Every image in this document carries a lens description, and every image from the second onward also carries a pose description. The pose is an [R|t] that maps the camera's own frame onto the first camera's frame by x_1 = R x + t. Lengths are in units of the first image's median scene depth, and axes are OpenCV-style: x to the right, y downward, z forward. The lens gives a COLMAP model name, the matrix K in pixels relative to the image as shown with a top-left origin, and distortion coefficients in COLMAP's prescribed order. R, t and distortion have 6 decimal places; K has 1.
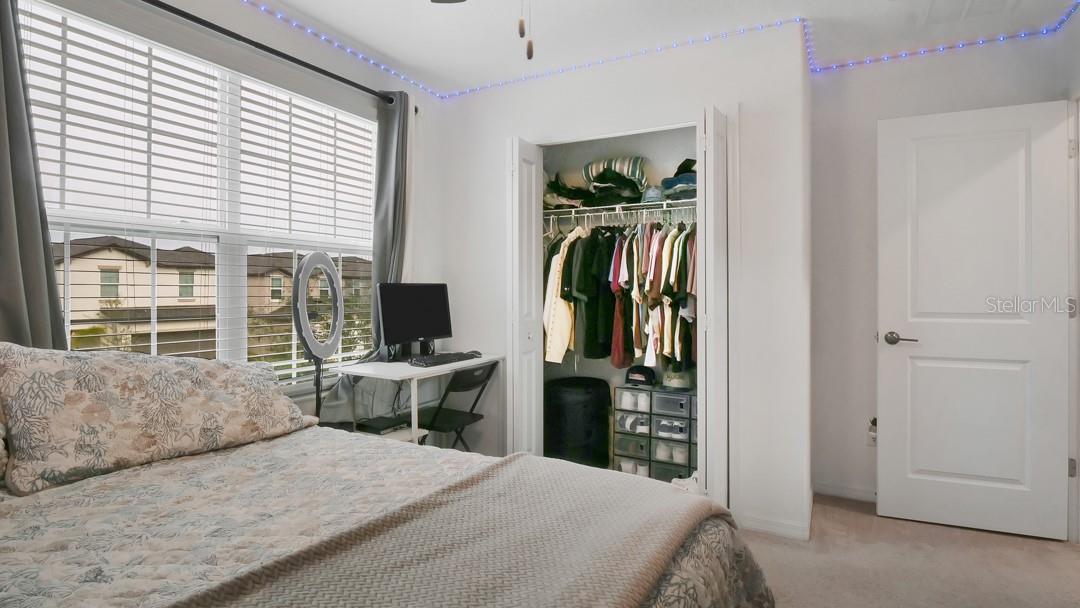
lens RADIAL K [[554.8, 0, 537.3], [0, 554.8, 287.3], [0, 0, 1]] dist [-0.017615, 0.000358]
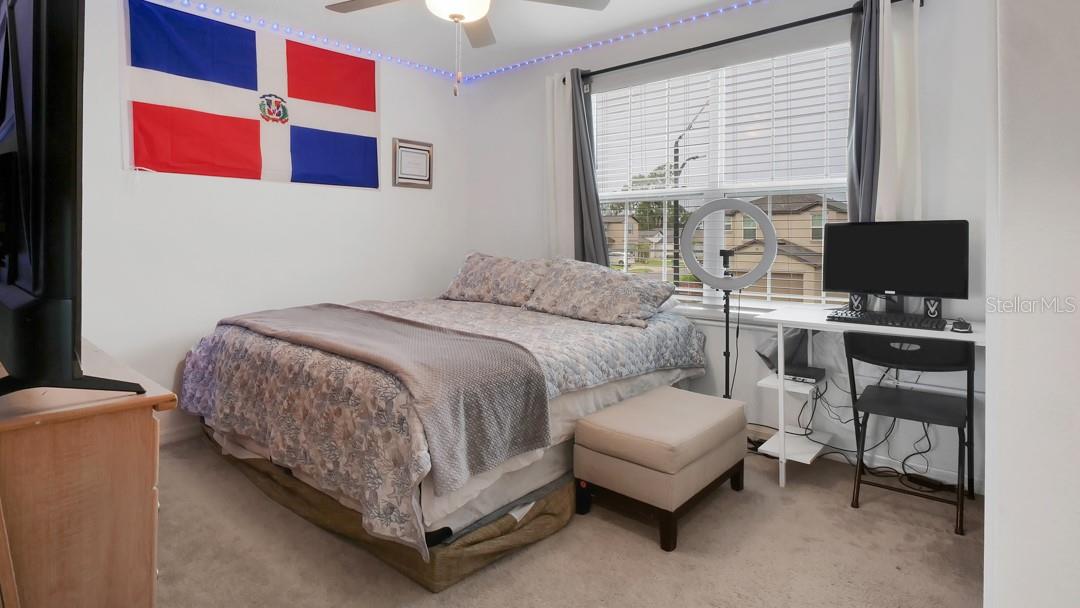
lens RADIAL K [[554.8, 0, 537.3], [0, 554.8, 287.3], [0, 0, 1]] dist [-0.017615, 0.000358]
pose [[-0.262352, 0.034596, -0.964352, 1.083081], [-0.028835, 0.998630, 0.043671, 0.105579], [0.964541, 0.039264, -0.260995, 1.215398]]
